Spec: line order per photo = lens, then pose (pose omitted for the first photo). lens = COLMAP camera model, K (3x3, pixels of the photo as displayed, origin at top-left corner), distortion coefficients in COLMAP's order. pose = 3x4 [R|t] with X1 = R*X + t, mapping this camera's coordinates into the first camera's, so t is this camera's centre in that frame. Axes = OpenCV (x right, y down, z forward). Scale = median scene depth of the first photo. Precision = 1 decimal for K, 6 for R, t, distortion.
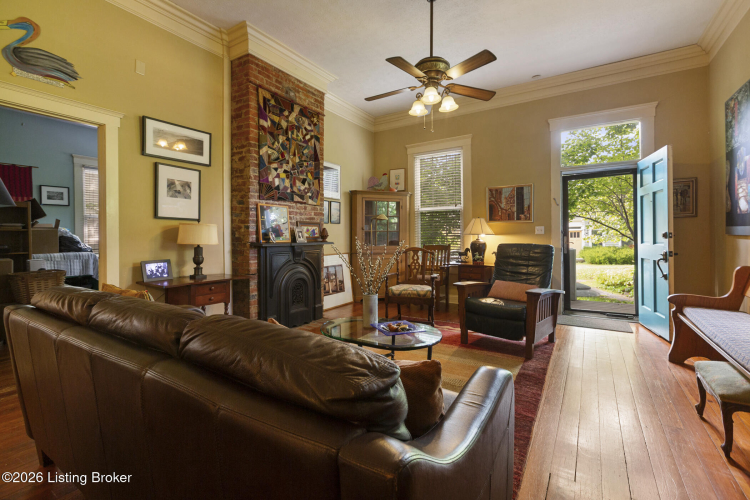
lens RADIAL K [[339.2, 0, 366.3], [0, 339.2, 240.3], [0, 0, 1]] dist [0.000014, 0.001474]
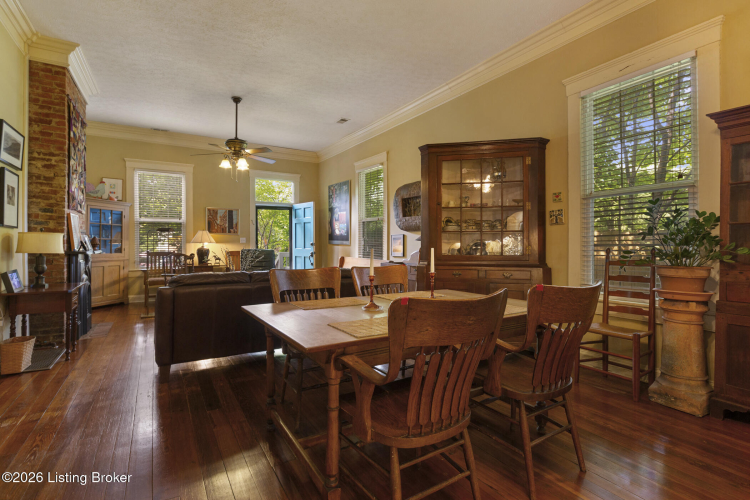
lens RADIAL K [[371.7, 0, 370.2], [0, 371.7, 237.9], [0, 0, 1]] dist [0.003656, -0.001066]
pose [[0.441926, 0.014933, 0.896927, -0.816457], [0.006734, 0.999778, -0.019963, -0.004305], [-0.897026, 0.014862, 0.441728, -0.270989]]
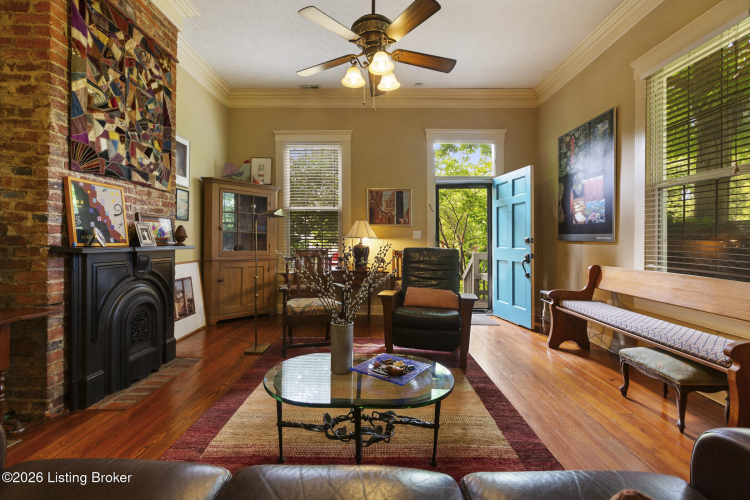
lens RADIAL K [[339.2, 0, 373.4], [0, 339.2, 243.3], [0, 0, 1]] dist [0.000014, 0.001474]
pose [[0.842899, 0.005745, 0.538041, -0.173686], [-0.003754, 0.999981, -0.004797, 0.001979], [-0.538059, 0.002024, 0.842905, 0.229007]]
